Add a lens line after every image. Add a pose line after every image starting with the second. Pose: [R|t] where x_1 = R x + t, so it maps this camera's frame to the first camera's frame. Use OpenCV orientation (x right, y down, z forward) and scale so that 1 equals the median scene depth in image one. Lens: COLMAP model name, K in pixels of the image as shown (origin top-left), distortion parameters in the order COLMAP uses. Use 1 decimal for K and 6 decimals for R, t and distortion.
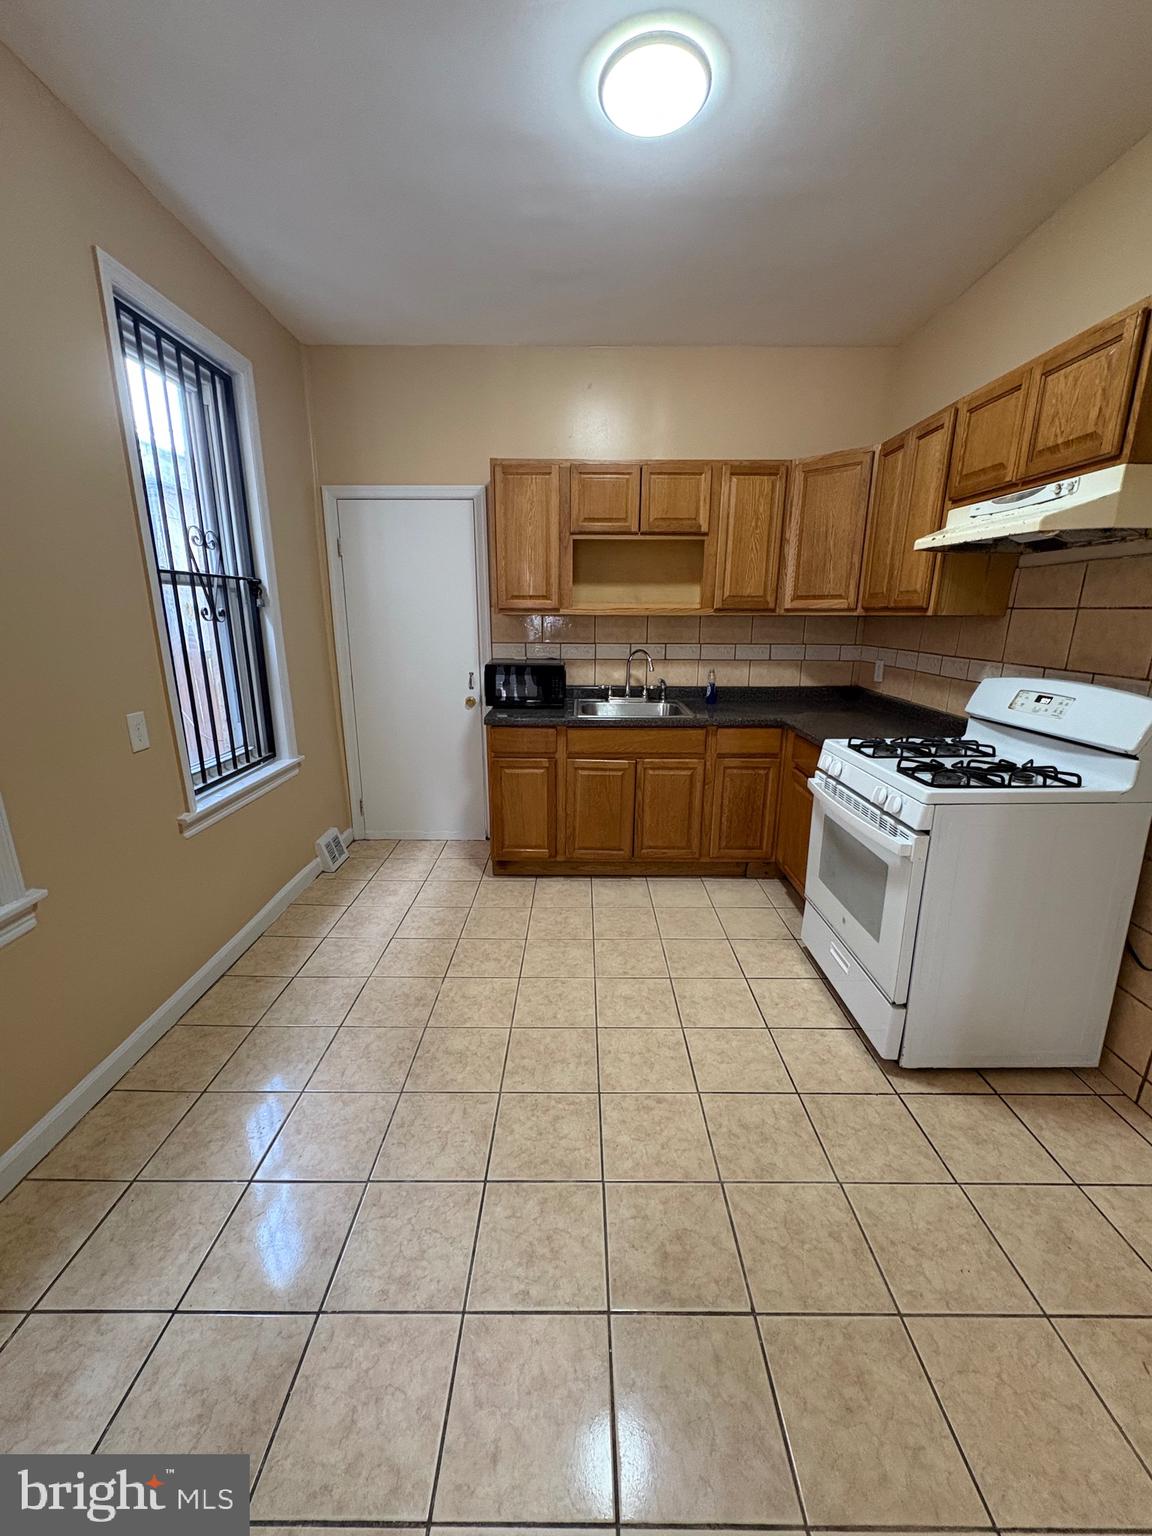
lens RADIAL K [[607.9, 0, 574.6], [0, 607.9, 765.3], [0, 0, 1]] dist [-0.002873, -0.000079]
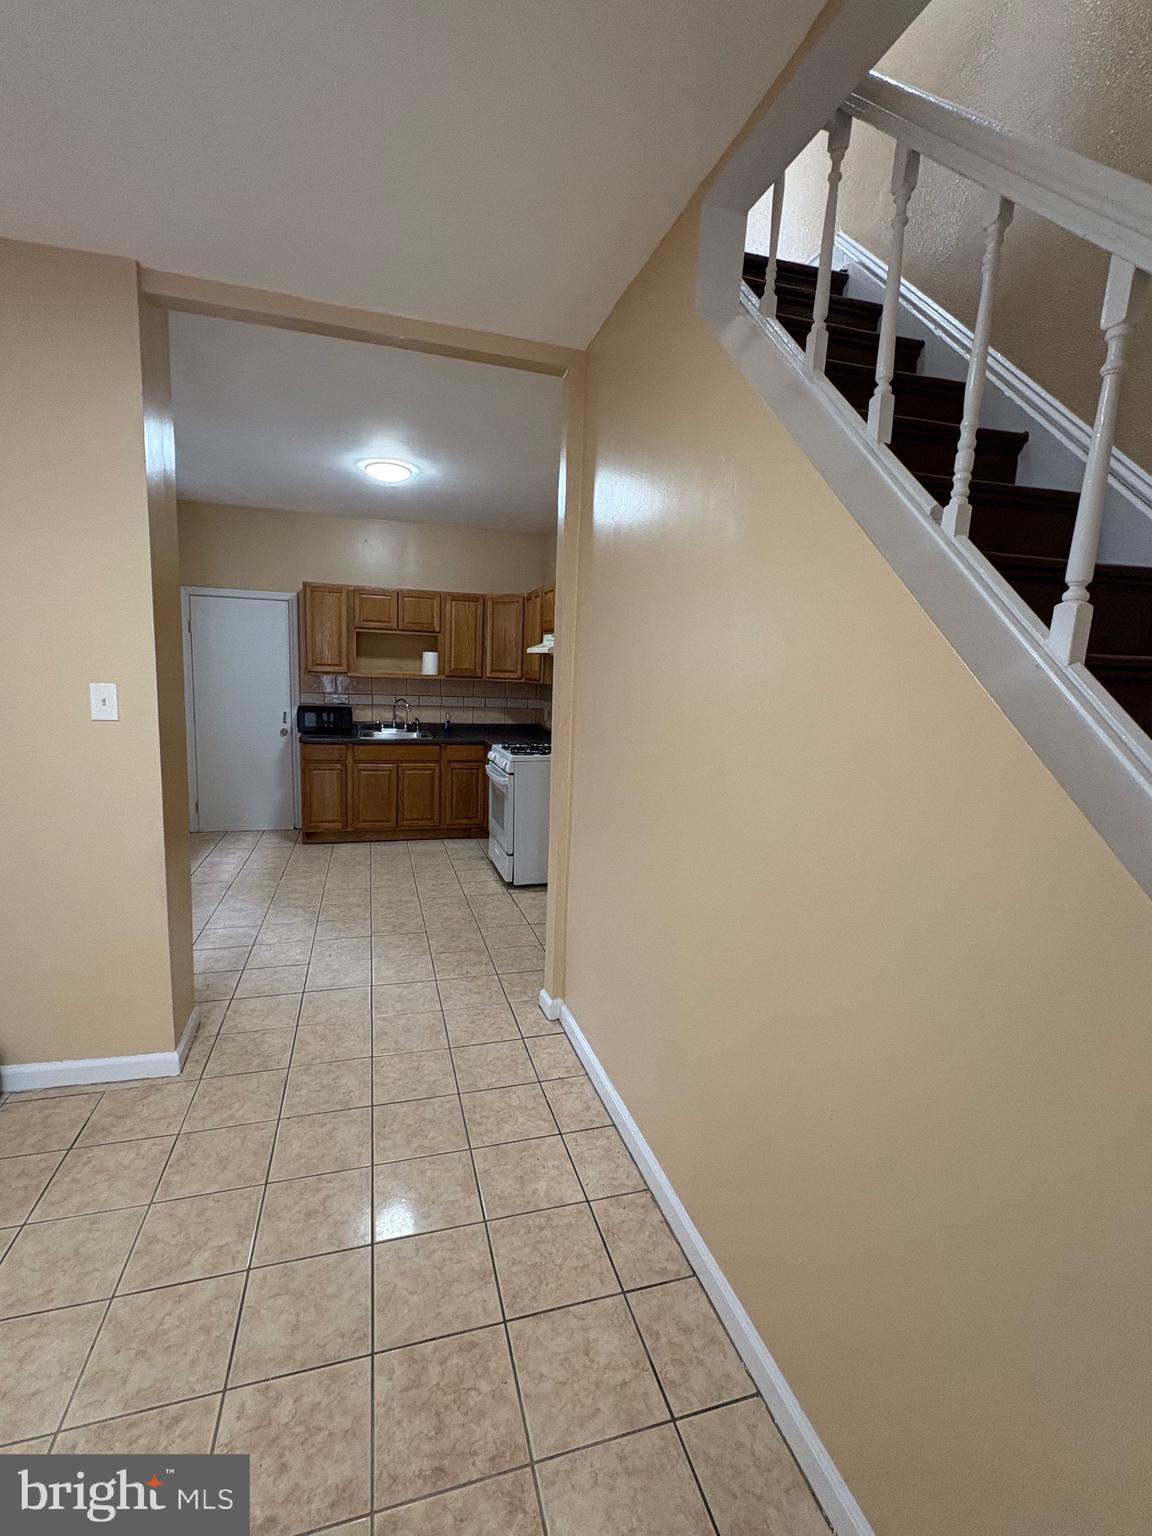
lens RADIAL K [[681.3, 0, 580.7], [0, 681.3, 772.0], [0, 0, 1]] dist [-0.001098, -0.001309]
pose [[0.952450, -0.009319, 0.304551, 0.010971], [0.038234, 0.995287, -0.089117, 0.192329], [-0.302285, 0.096523, 0.948318, -0.885586]]
